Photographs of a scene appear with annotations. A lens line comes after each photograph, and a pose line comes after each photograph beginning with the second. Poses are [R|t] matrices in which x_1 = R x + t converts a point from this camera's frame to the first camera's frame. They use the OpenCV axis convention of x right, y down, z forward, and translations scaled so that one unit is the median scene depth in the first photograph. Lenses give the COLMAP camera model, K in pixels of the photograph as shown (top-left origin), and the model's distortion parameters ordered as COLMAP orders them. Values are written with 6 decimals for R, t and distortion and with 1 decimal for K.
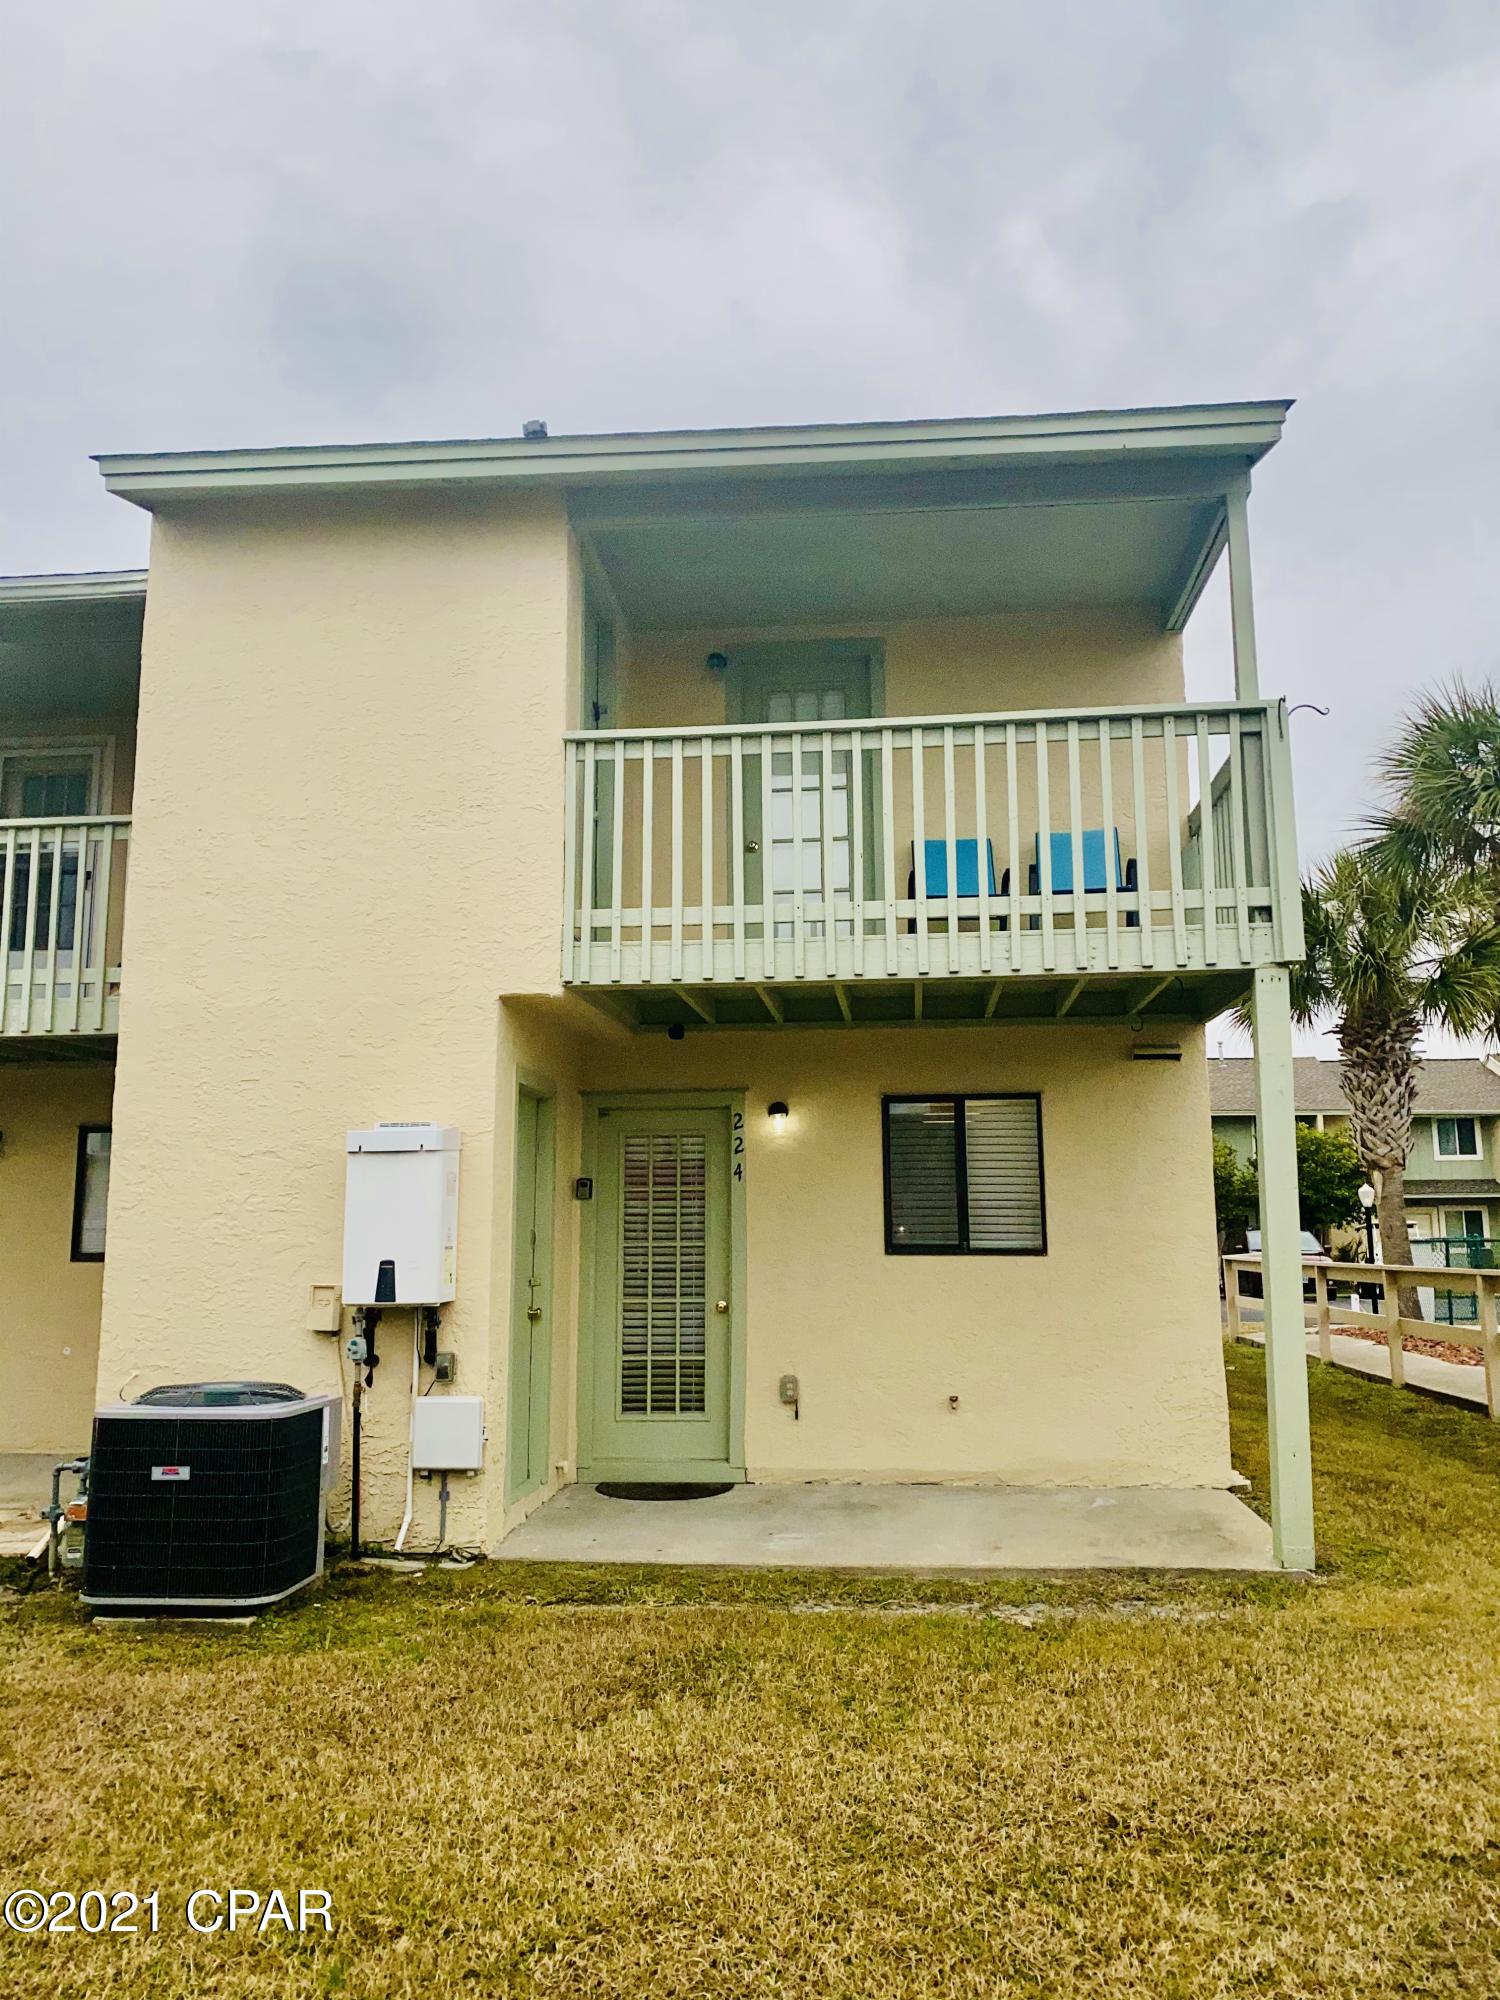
lens RADIAL K [[1503.9, 0, 746.6], [0, 1503.9, 997.2], [0, 0, 1]] dist [0.040868, -0.047745]
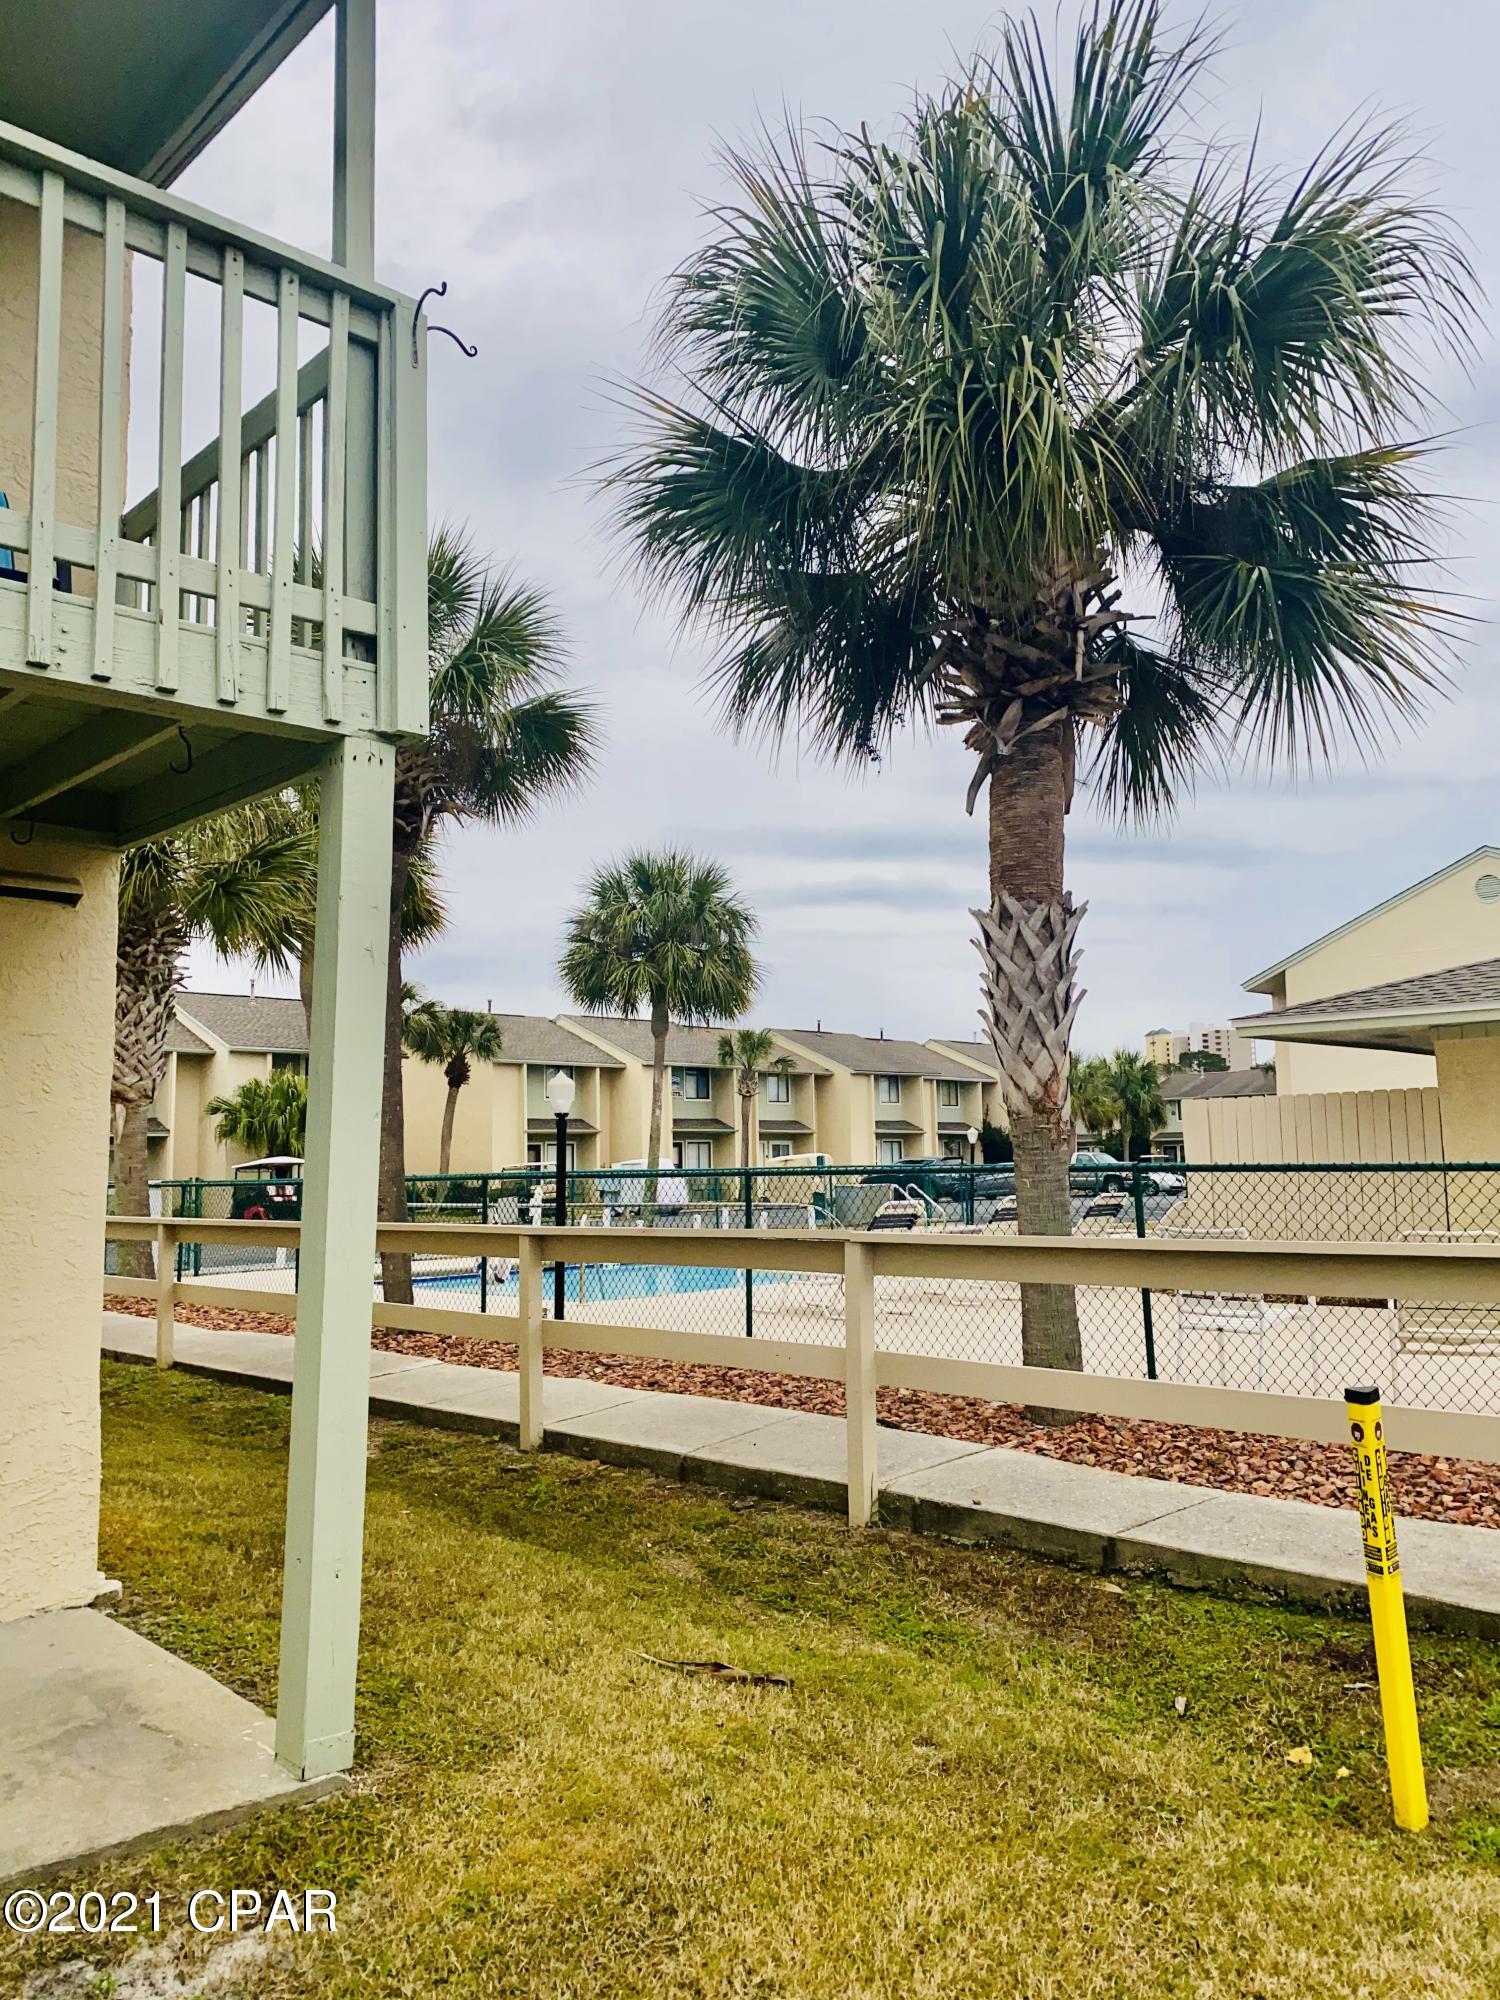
lens RADIAL K [[1503.9, 0, 750.6], [0, 1503.9, 983.0], [0, 0, 1]] dist [0.040868, -0.047745]
pose [[0.648967, 0.084448, 0.756116, 0.005731], [-0.106909, 0.994082, -0.019266, 0.048435], [-0.753268, -0.068332, 0.654154, 0.344446]]
